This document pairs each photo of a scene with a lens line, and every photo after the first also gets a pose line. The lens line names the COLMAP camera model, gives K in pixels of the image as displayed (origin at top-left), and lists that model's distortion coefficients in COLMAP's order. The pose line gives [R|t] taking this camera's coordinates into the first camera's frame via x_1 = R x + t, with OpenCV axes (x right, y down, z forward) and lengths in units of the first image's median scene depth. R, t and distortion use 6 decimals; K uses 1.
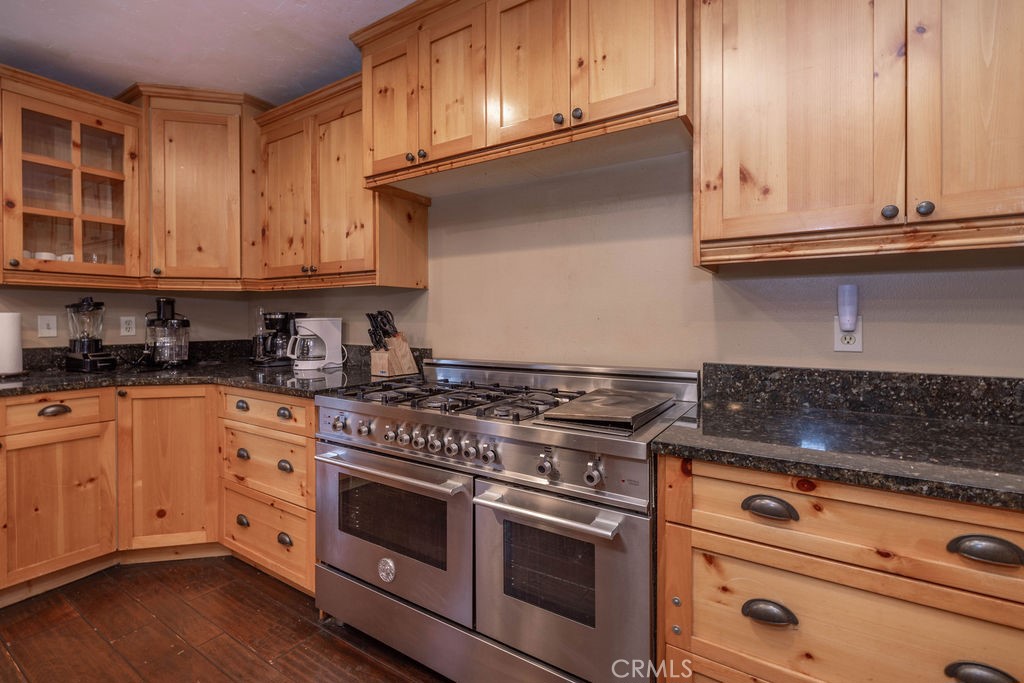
lens RADIAL K [[434.1, 0, 511.8], [0, 434.1, 318.6], [0, 0, 1]] dist [0.000850, 0.000127]
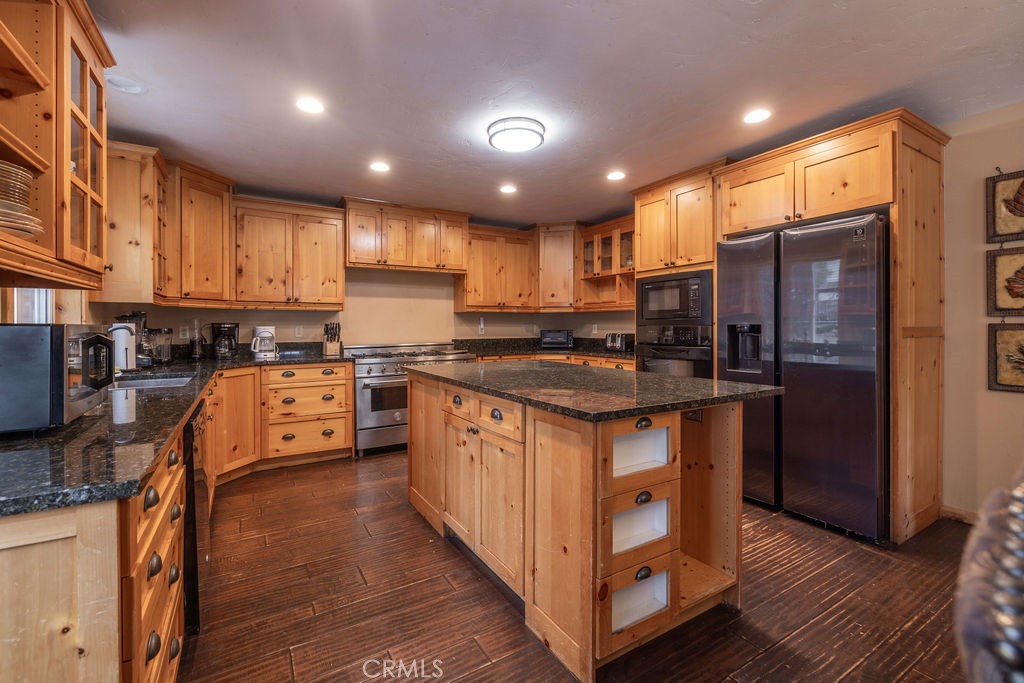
lens RADIAL K [[430.2, 0, 509.6], [0, 430.2, 327.3], [0, 0, 1]] dist [0.000702, 0.000091]
pose [[0.421419, -0.006941, 0.906840, -1.711432], [0.005572, 0.999972, 0.005065, -0.001647], [-0.906849, 0.002919, 0.421446, -0.560414]]
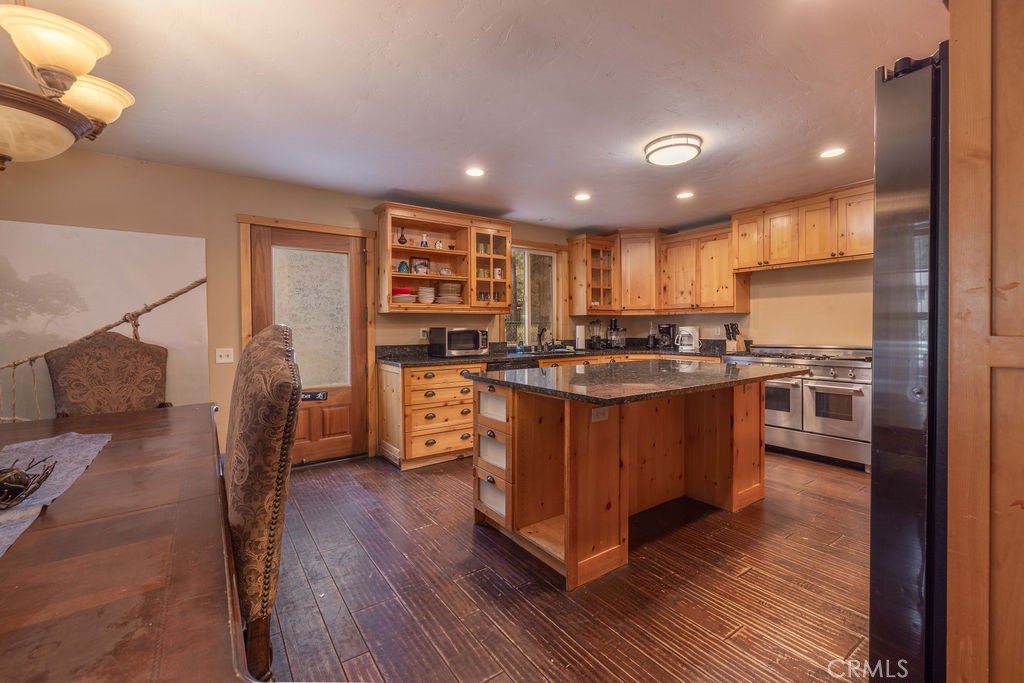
lens RADIAL K [[447.9, 0, 536.2], [0, 447.9, 335.6], [0, 0, 1]] dist [0.000018, 0.000087]
pose [[0.947279, -0.003099, -0.320394, -0.508205], [0.008969, 0.999818, 0.016846, -0.001346], [0.320283, -0.018831, 0.947135, -1.531497]]
